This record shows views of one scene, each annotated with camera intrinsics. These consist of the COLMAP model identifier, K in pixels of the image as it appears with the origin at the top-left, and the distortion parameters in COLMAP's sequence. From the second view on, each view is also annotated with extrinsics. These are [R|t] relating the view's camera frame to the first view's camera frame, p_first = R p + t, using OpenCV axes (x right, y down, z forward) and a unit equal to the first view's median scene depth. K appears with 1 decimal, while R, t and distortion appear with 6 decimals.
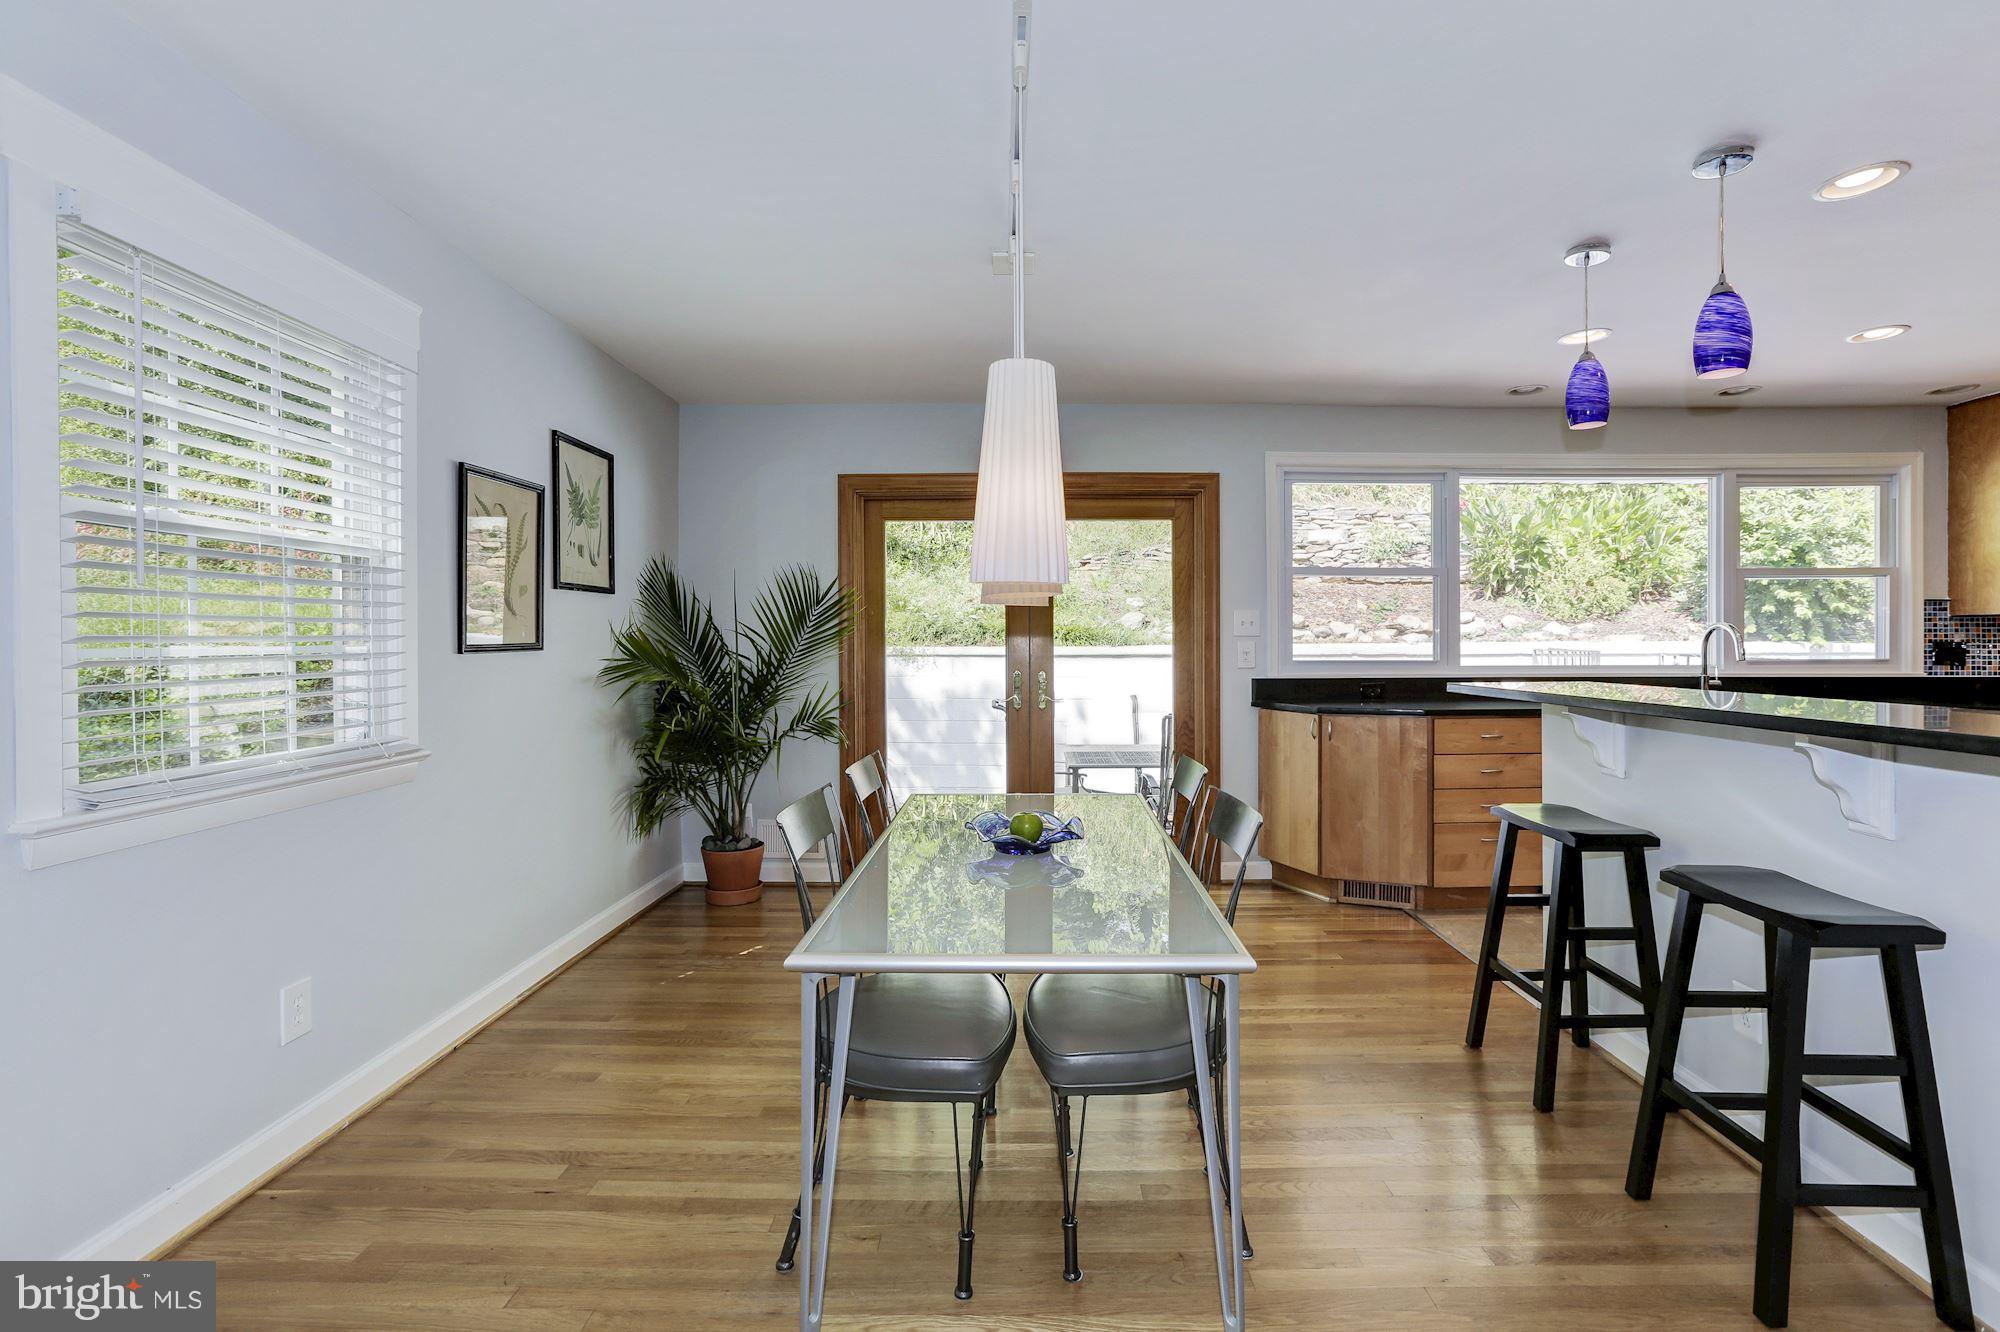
lens RADIAL K [[904.1, 0, 1013.3], [0, 904.1, 651.0], [0, 0, 1]] dist [-0.030552, 0.009390]
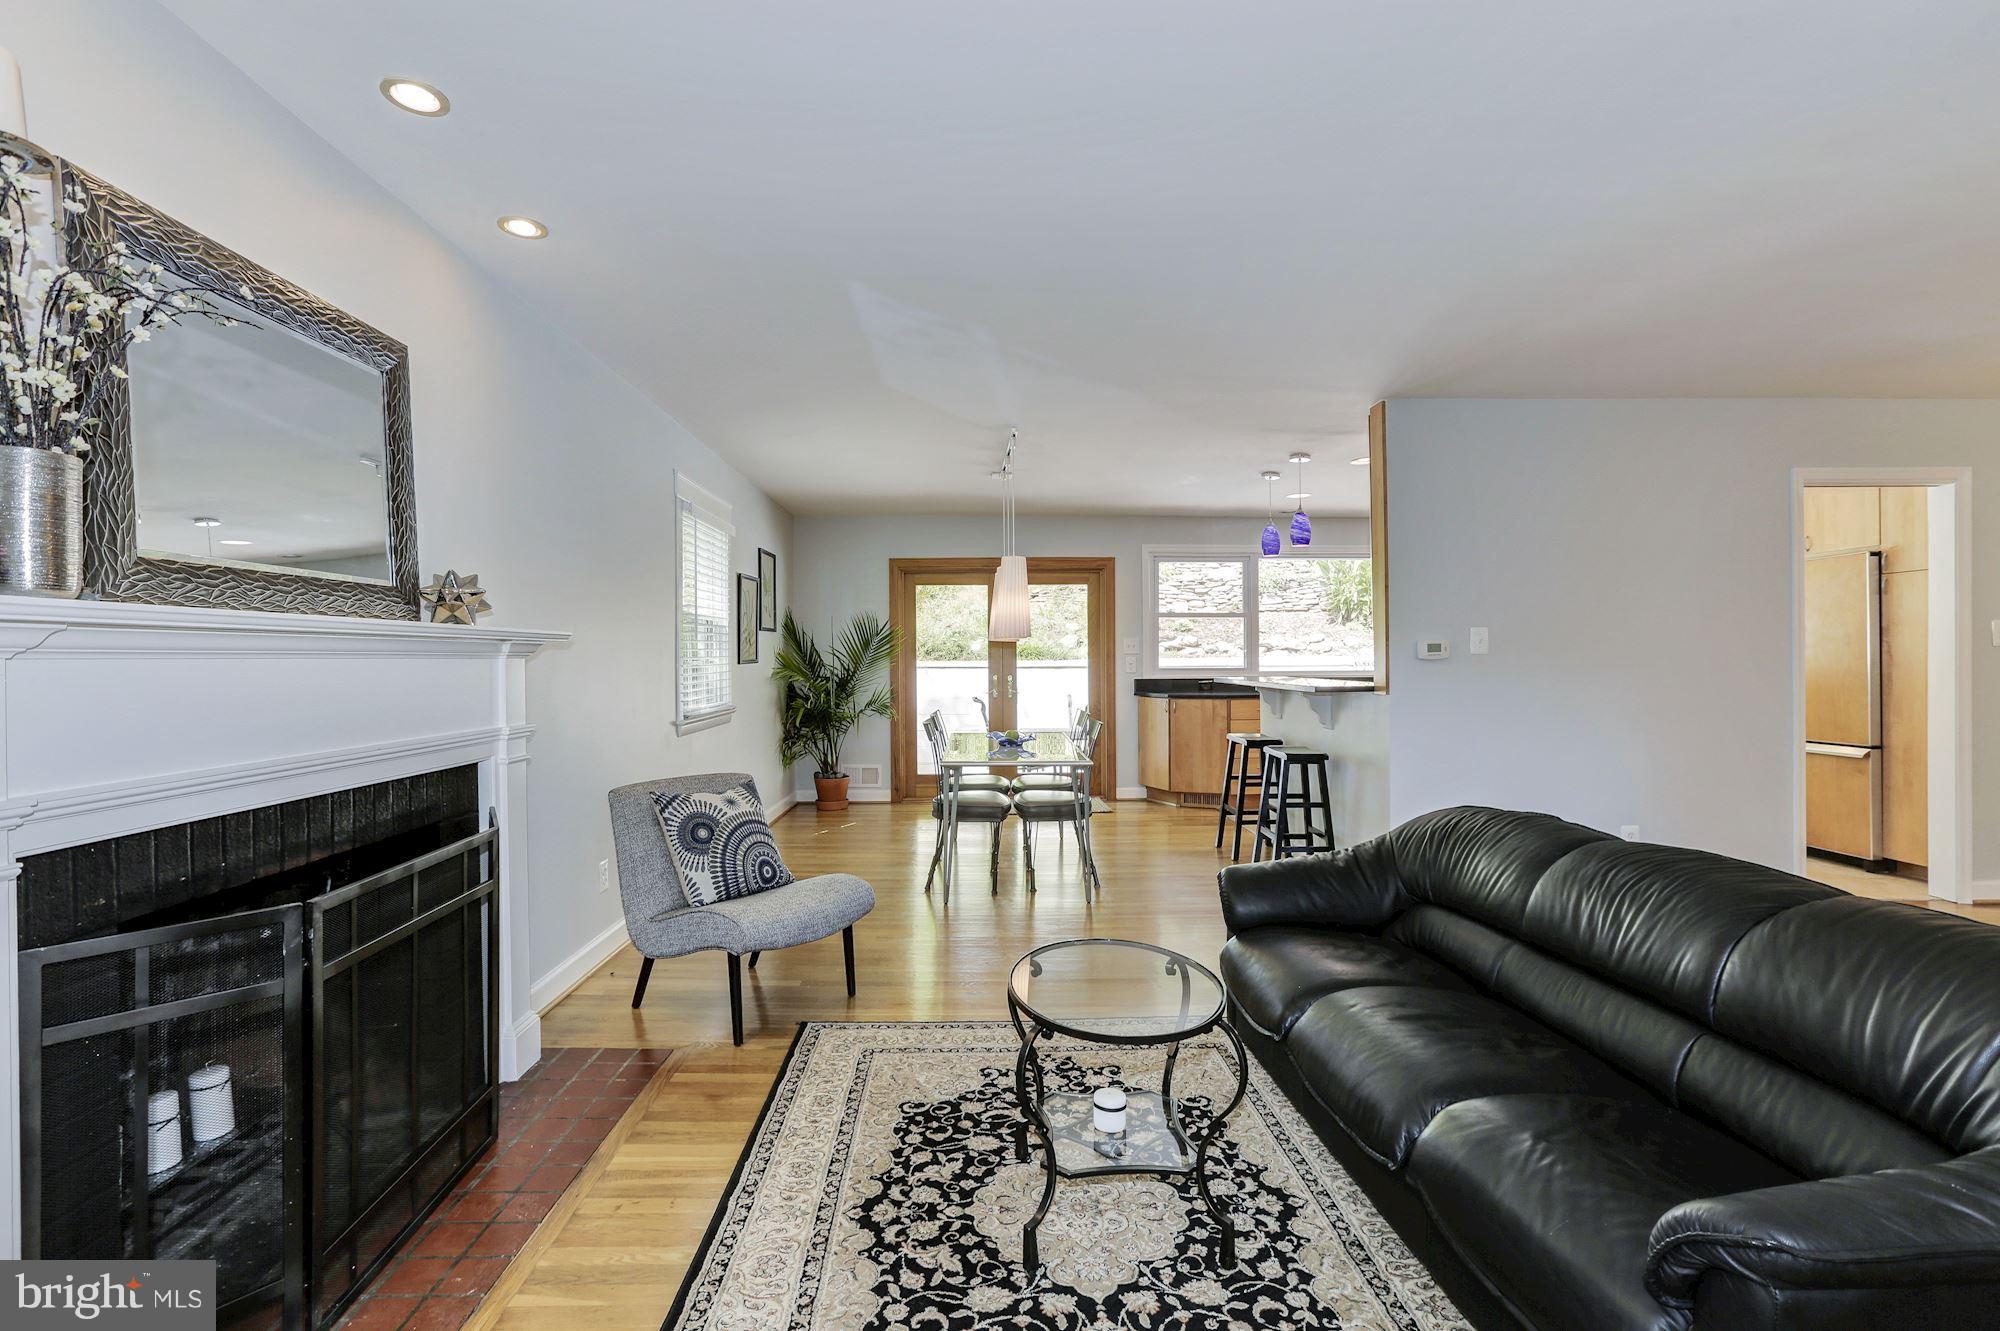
lens RADIAL K [[904.1, 0, 995.4], [0, 904.1, 661.0], [0, 0, 1]] dist [-0.030552, 0.009390]
pose [[0.999180, -0.004070, 0.040276, -0.065369], [0.004326, 0.999971, -0.006271, 0.006693], [-0.040249, 0.006440, 0.999169, -0.690825]]
